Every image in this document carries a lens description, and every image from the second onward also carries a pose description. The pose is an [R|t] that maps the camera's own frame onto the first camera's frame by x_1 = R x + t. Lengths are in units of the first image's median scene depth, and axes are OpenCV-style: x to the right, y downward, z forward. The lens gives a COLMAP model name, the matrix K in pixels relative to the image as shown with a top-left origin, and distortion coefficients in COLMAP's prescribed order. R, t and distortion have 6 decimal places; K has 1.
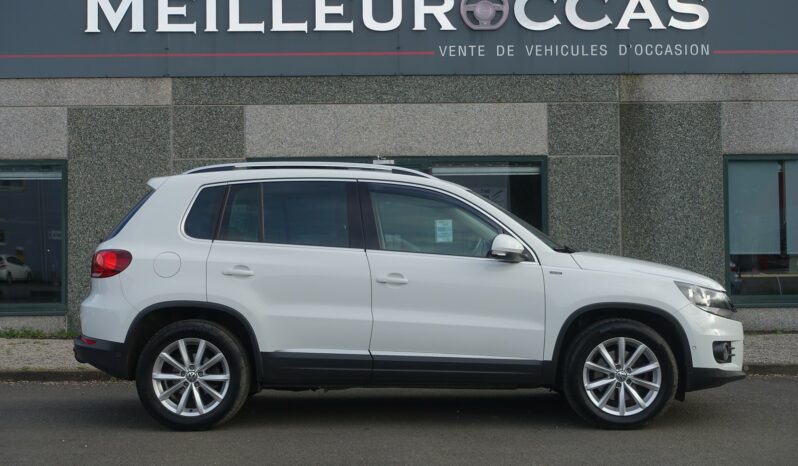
lens RADIAL K [[1097.9, 0, 399.0], [0, 1097.9, 233.0], [0, 0, 1]] dist [-0.023277, 0.017459]
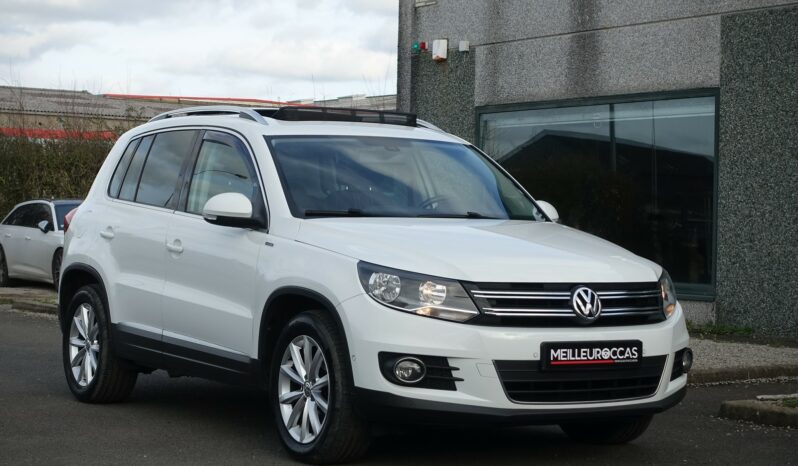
lens RADIAL K [[1755.2, 0, 399.0], [0, 1755.2, 233.0], [0, 0, 1]] dist [-0.011185, 0.017617]
pose [[0.530260, 0.022230, -0.847544, 0.571280], [0.000585, 0.999646, 0.026586, -0.001769], [0.847835, -0.014593, 0.530059, 0.203691]]
